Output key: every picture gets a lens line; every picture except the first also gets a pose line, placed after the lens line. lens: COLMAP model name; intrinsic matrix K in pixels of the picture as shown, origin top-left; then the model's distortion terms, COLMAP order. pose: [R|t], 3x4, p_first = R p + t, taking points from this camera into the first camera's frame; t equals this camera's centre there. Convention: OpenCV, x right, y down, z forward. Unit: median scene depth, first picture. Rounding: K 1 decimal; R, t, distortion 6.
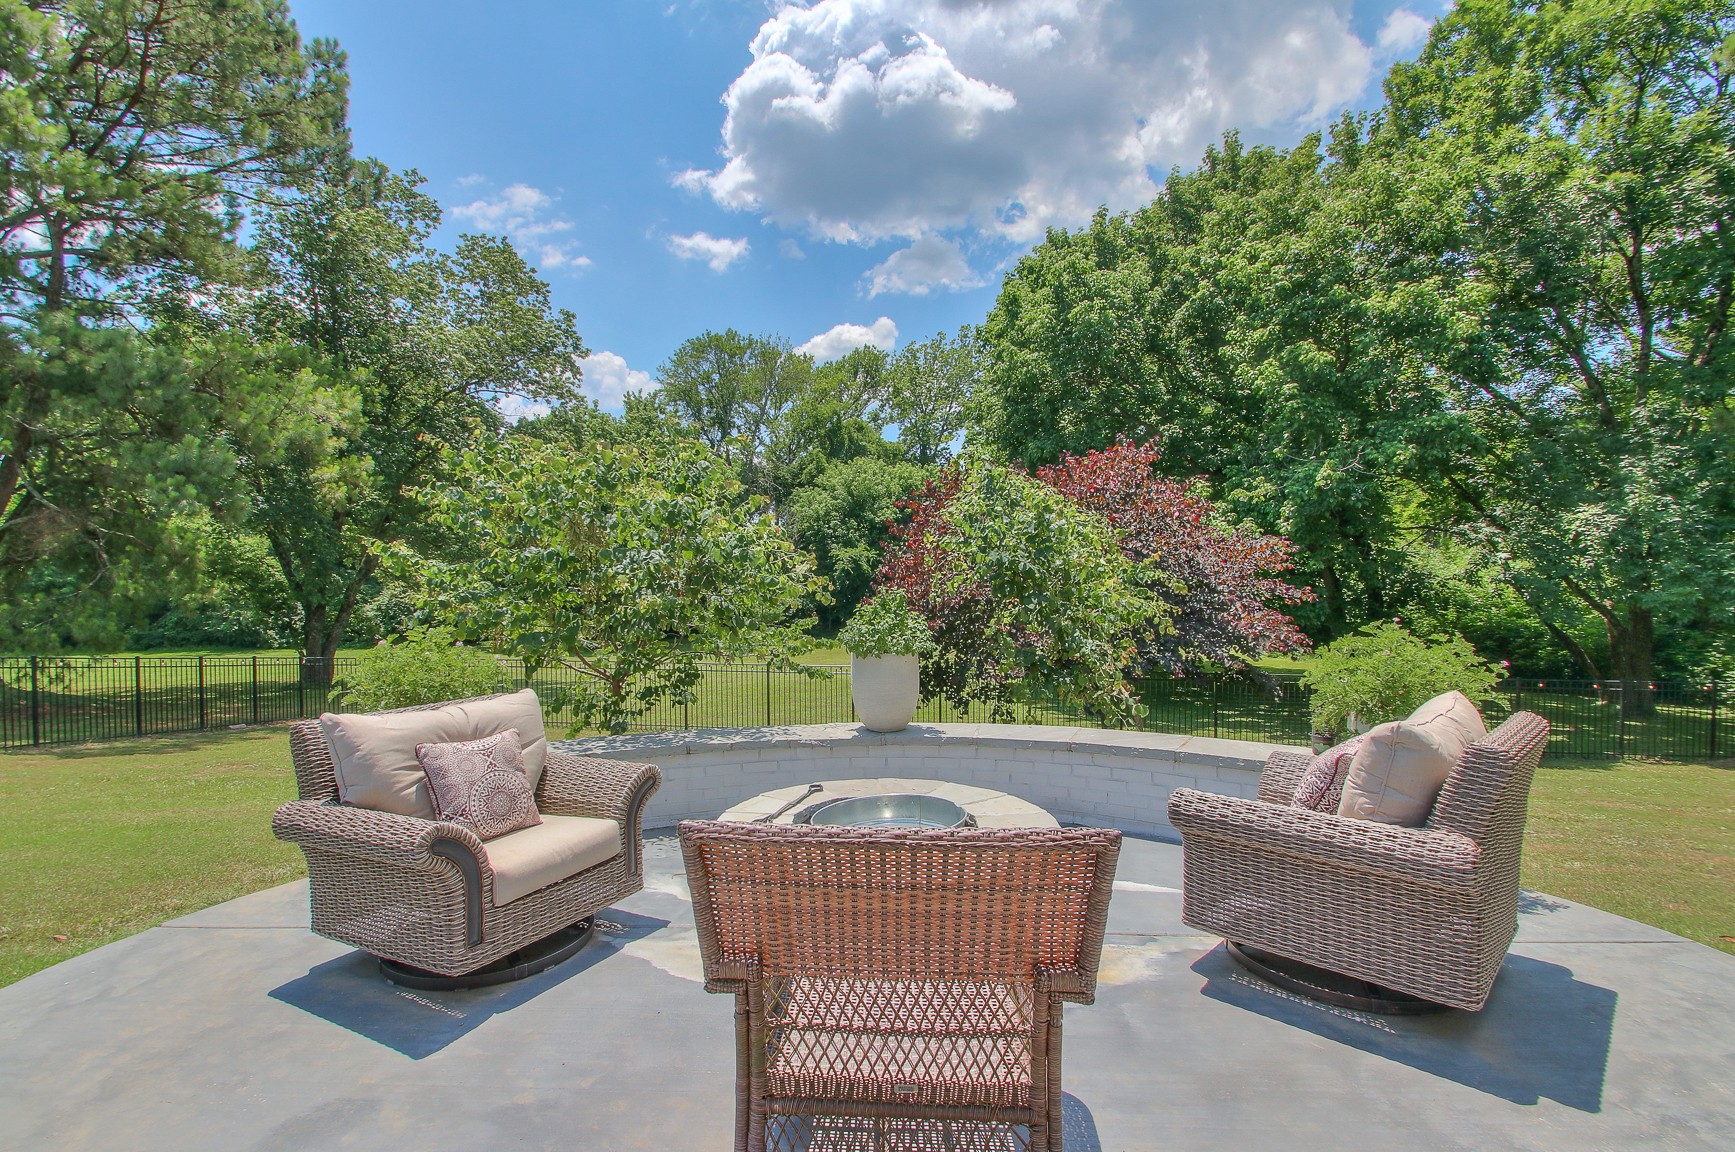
lens RADIAL K [[821.7, 0, 846.2], [0, 821.7, 593.7], [0, 0, 1]] dist [0.026371, -0.018910]
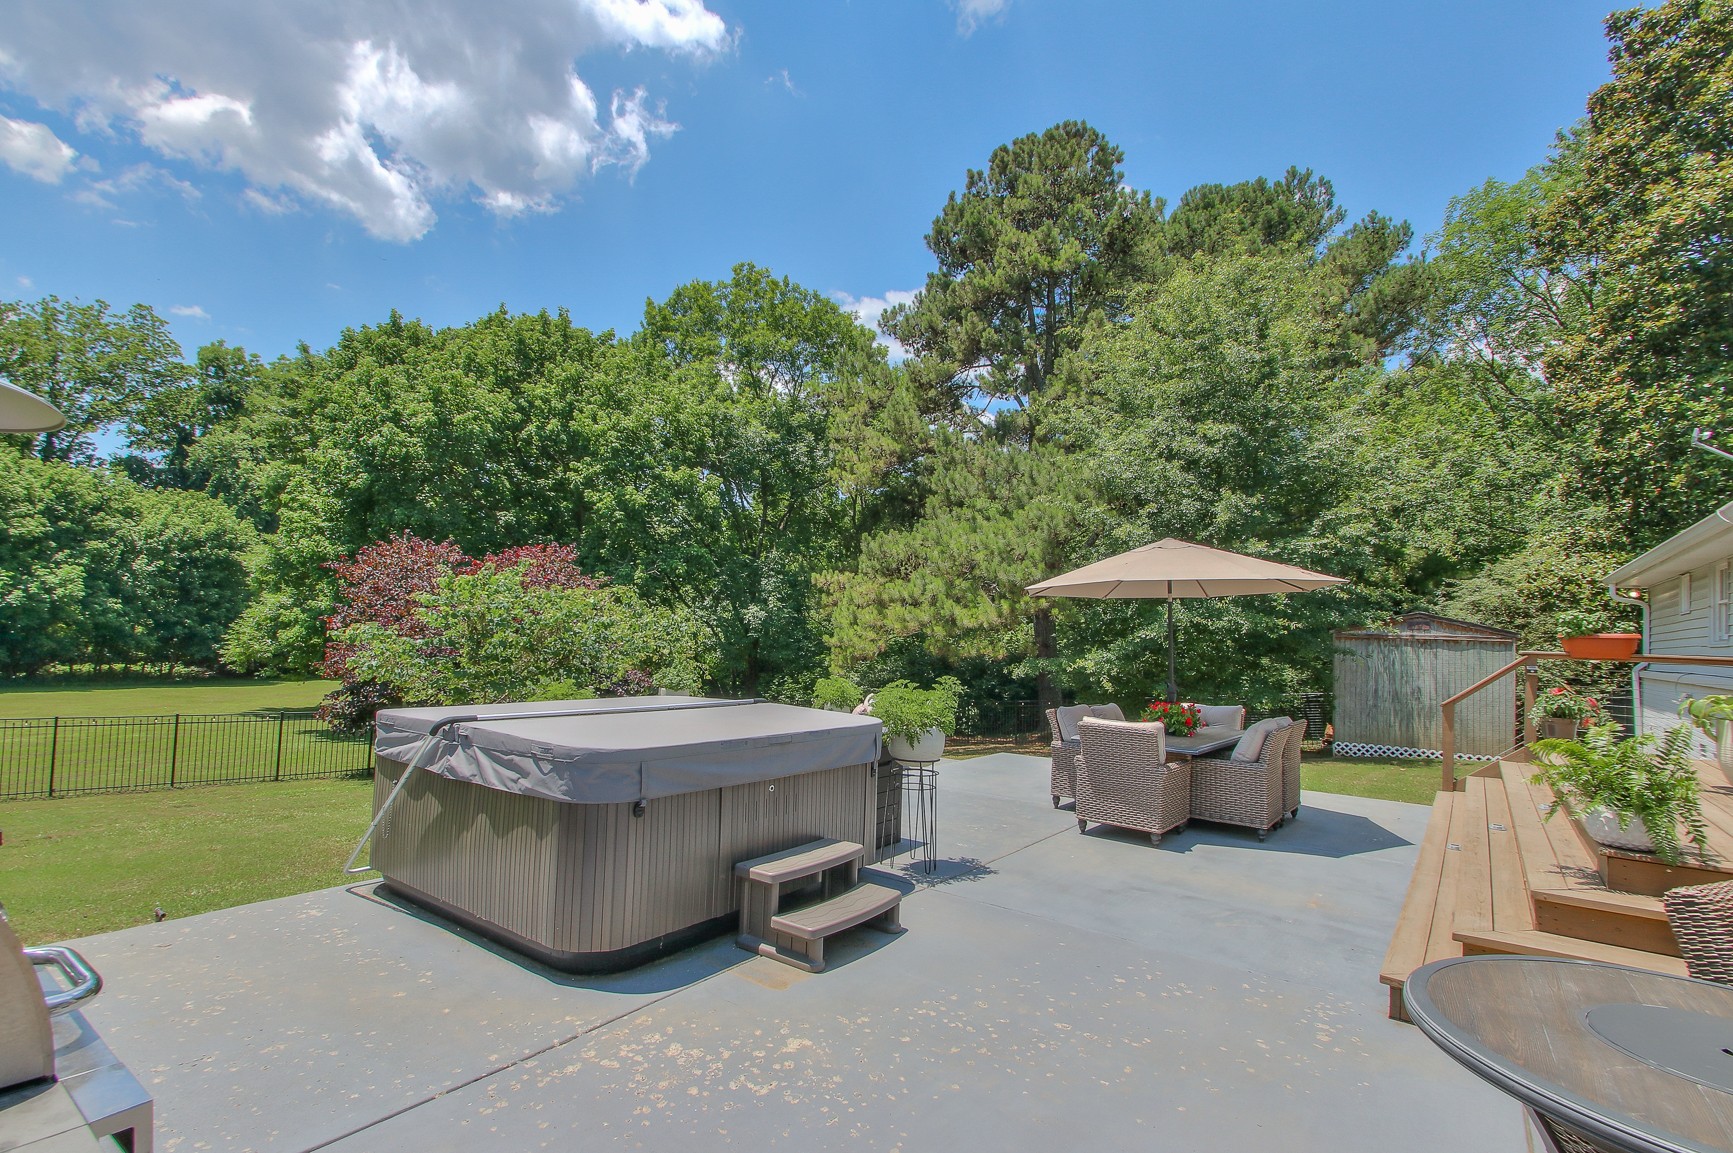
lens RADIAL K [[807.8, 0, 842.0], [0, 807.8, 593.9], [0, 0, 1]] dist [0.019575, -0.018680]
pose [[0.576270, 0.071837, 0.814096, -0.297239], [-0.026604, 0.997250, -0.069166, -0.008601], [-0.816826, 0.018200, 0.576597, -0.132527]]
